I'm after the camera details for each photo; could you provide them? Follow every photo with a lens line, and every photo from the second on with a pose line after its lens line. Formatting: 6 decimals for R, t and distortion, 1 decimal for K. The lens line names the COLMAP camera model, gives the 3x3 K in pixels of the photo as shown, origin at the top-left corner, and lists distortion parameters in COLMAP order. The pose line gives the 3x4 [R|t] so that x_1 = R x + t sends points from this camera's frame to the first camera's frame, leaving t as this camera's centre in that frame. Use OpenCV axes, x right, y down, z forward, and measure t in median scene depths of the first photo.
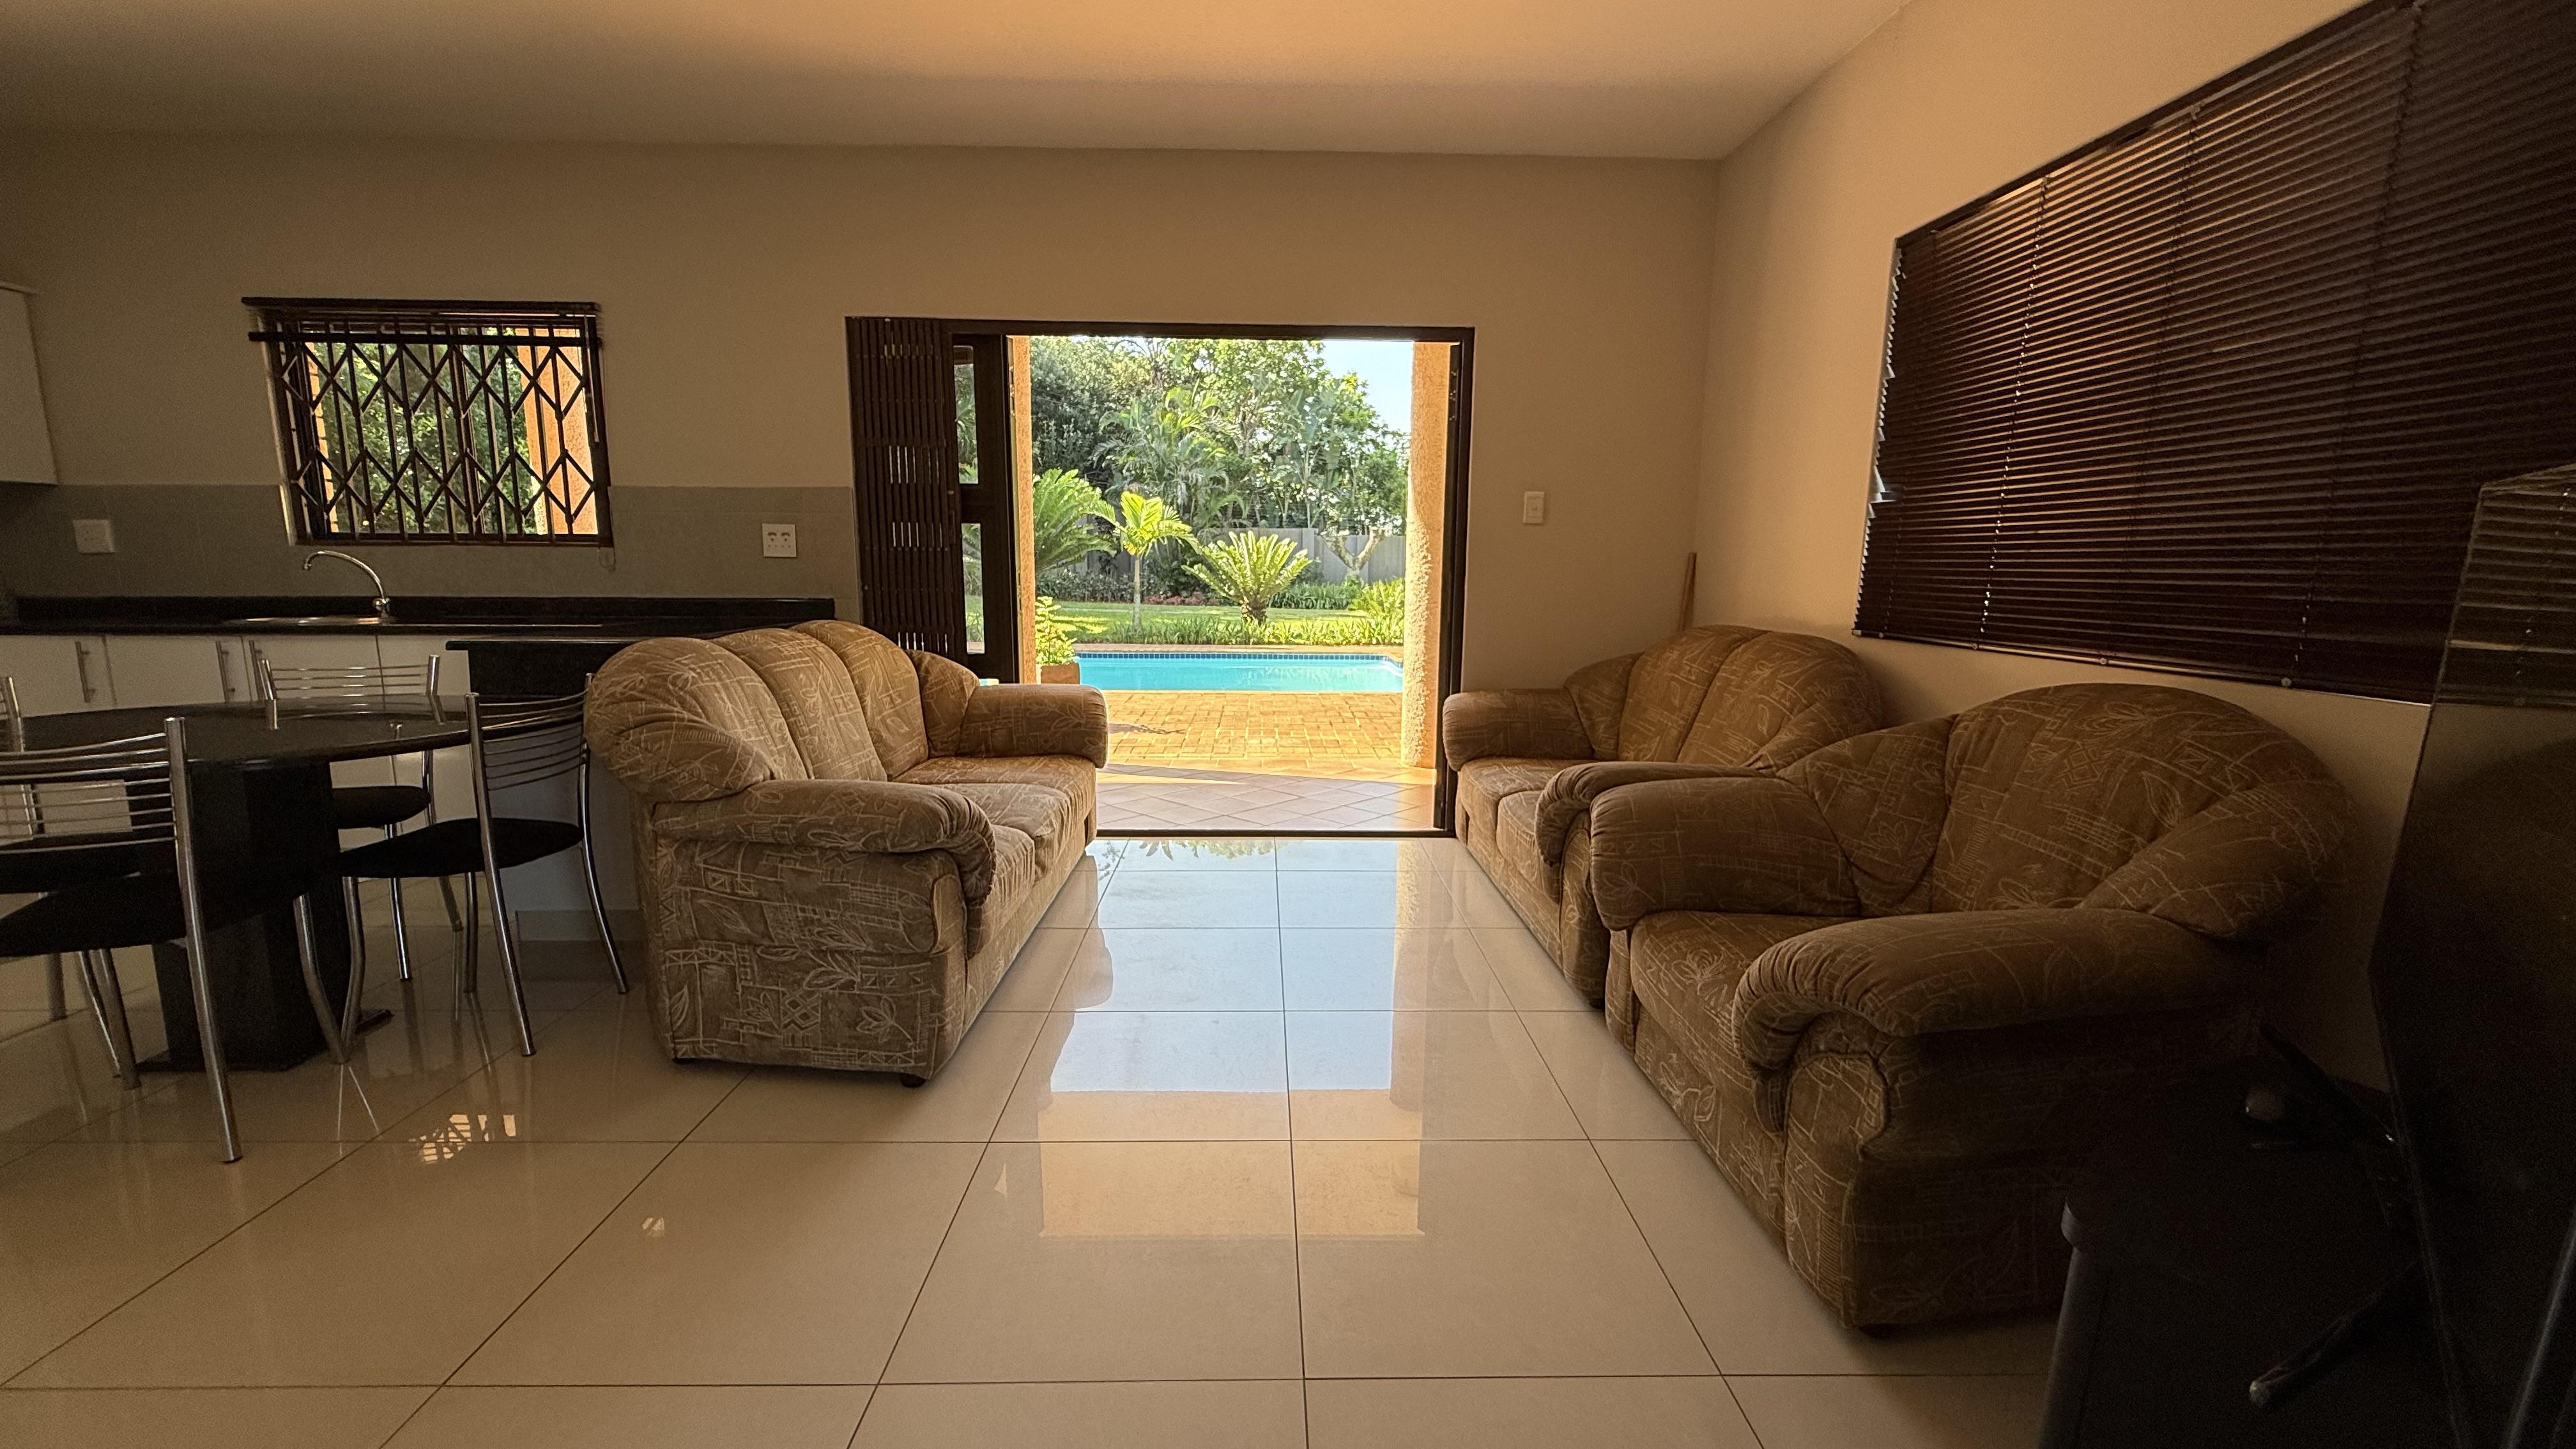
lens RADIAL K [[765.1, 0, 1252.4], [0, 765.1, 672.5], [0, 0, 1]] dist [0.000584, 0.000063]
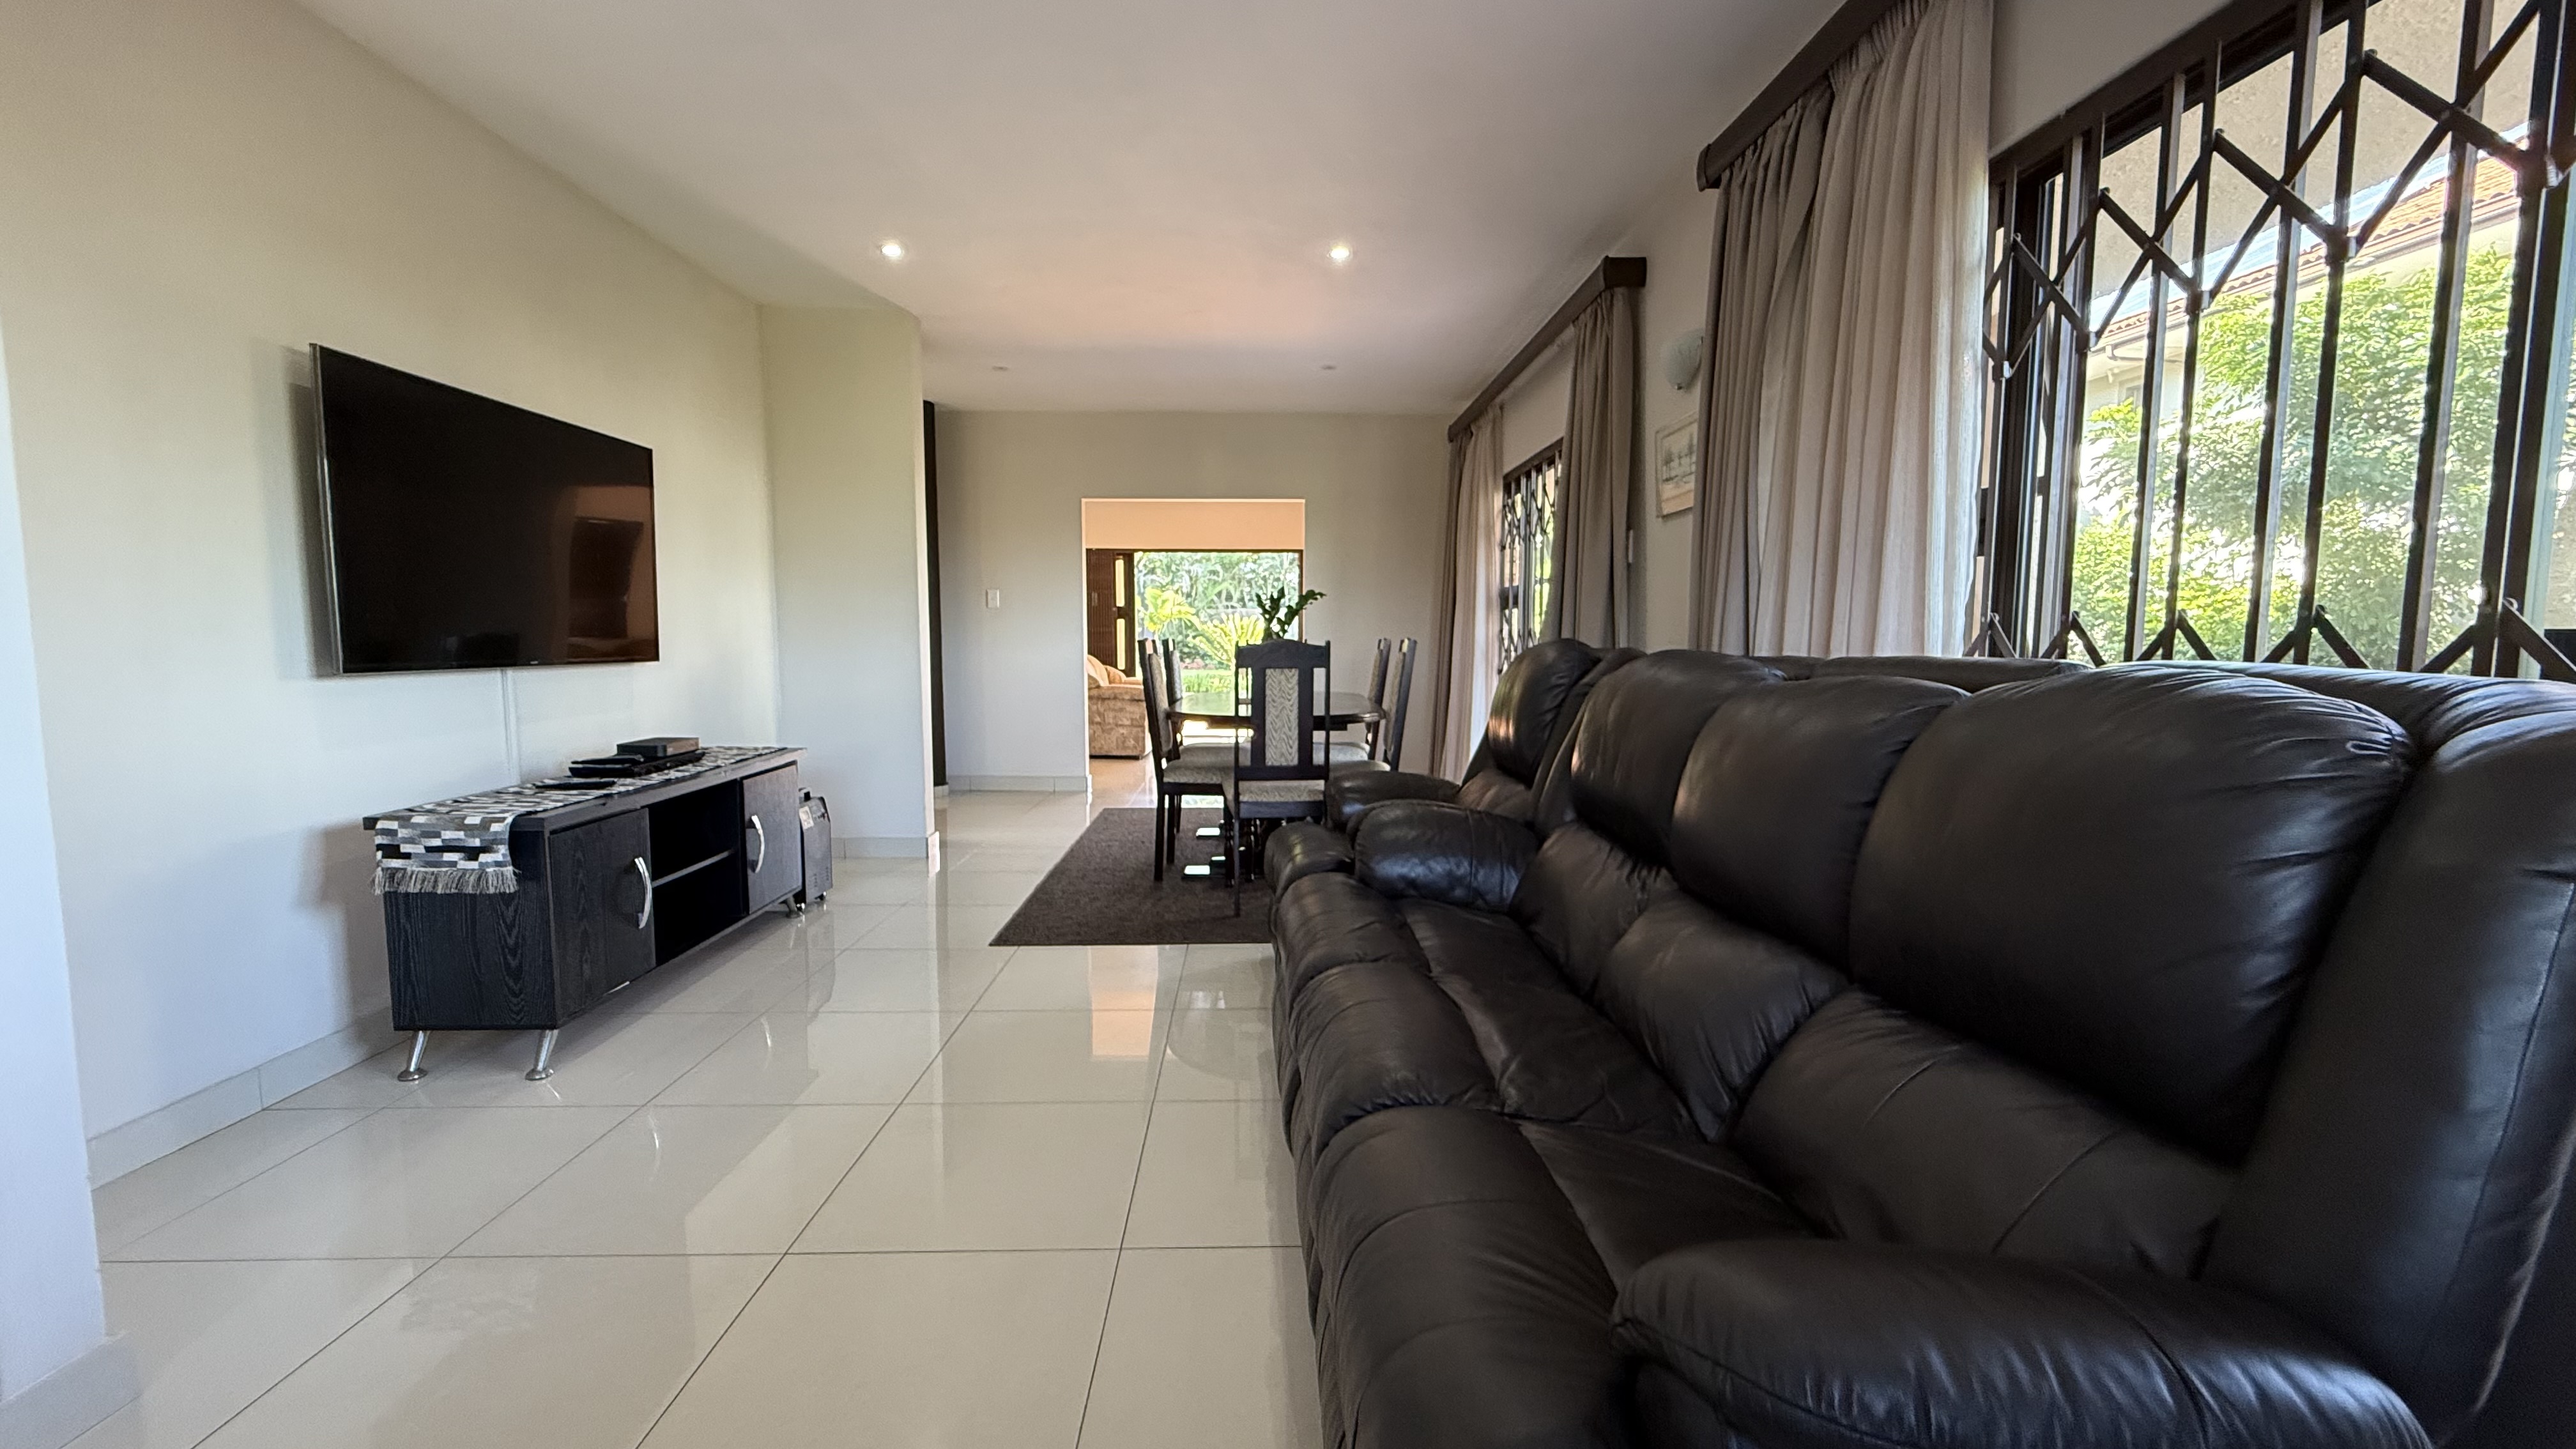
lens RADIAL K [[1025.8, 0, 1282.0], [0, 1025.8, 728.0], [0, 0, 1]] dist [-0.000180, 0.000387]
pose [[0.999811, -0.008220, 0.017627, 0.051569], [0.009212, 0.998334, -0.056965, 0.150679], [-0.017130, 0.057117, 0.998221, -0.984047]]
